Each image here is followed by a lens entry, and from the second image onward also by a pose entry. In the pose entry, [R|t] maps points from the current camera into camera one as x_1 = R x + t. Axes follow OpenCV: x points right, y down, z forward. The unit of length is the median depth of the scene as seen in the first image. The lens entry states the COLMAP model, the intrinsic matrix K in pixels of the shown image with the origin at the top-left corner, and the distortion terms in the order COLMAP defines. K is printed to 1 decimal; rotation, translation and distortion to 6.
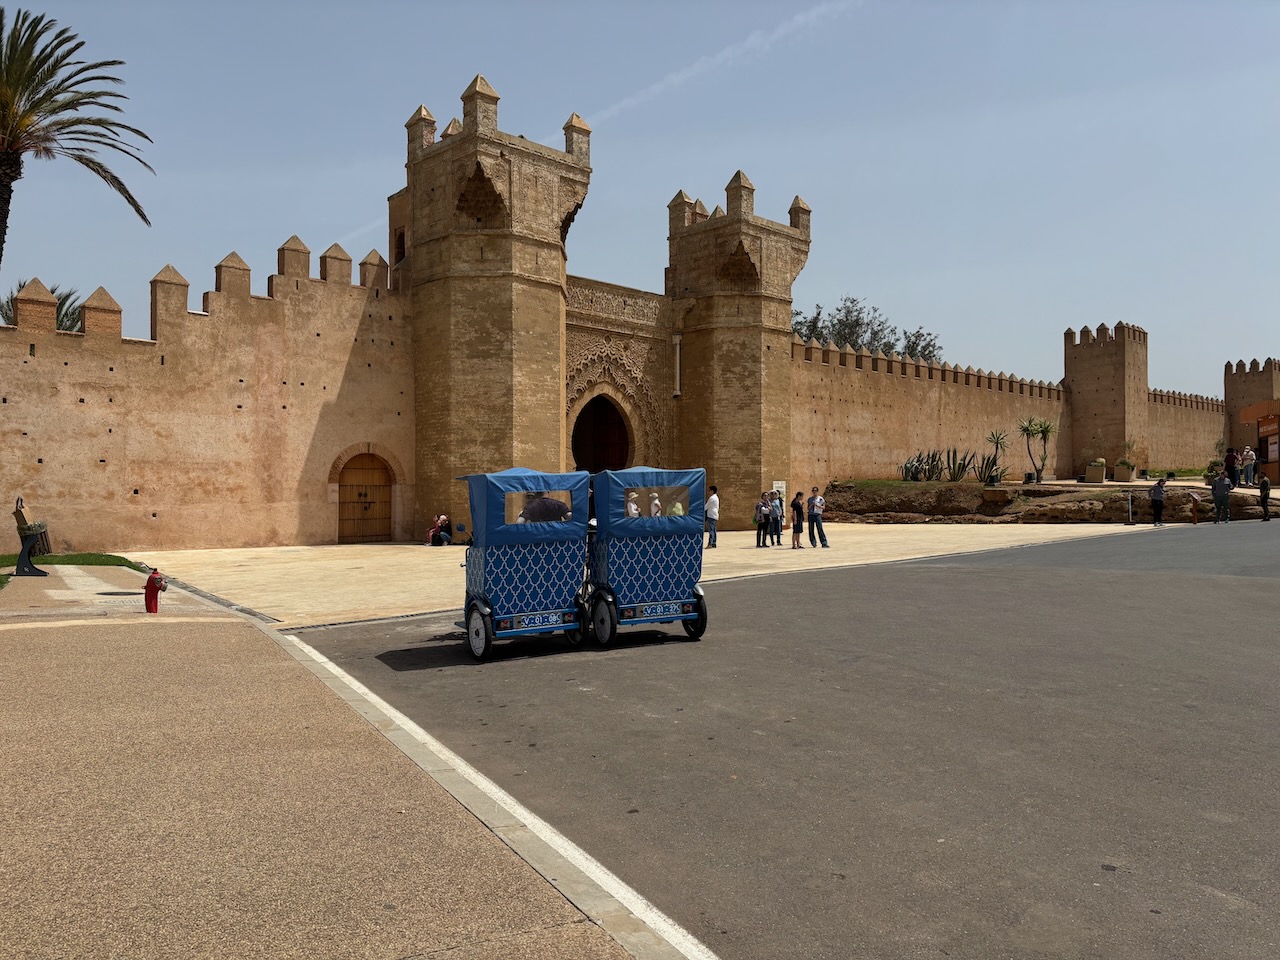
lens RADIAL K [[965.9, 0, 640.3], [0, 965.9, 486.9], [0, 0, 1]] dist [0.114346, -0.221437]
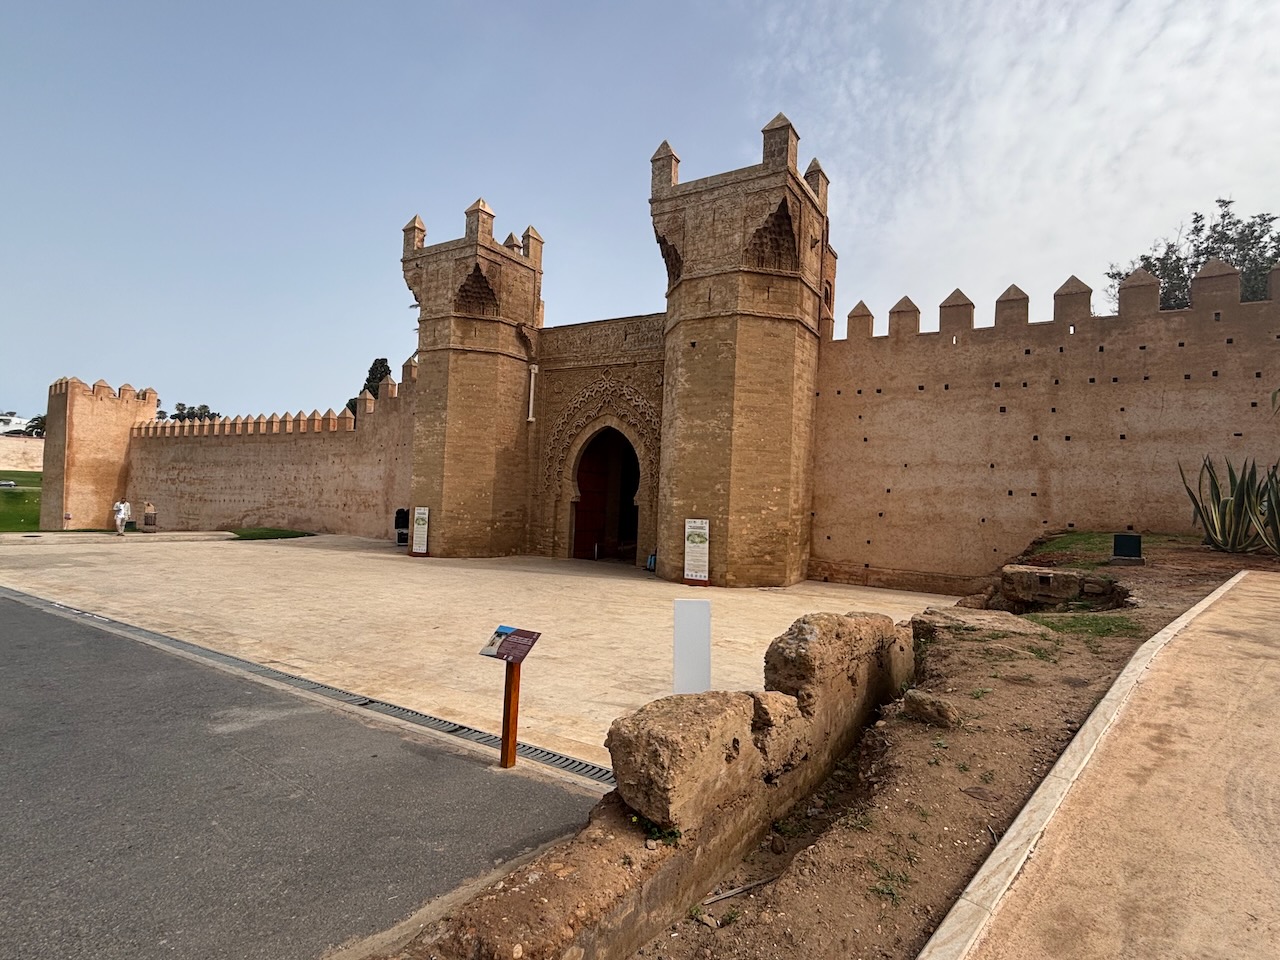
lens RADIAL K [[645.8, 0, 640.0], [0, 645.8, 480.0], [0, 0, 1]] dist [0.072623, -0.092974]
pose [[0.226046, -0.015333, -0.973996, 0.799767], [-0.031167, 0.999250, -0.022963, -0.029955], [0.973618, 0.035547, 0.225398, 1.093621]]
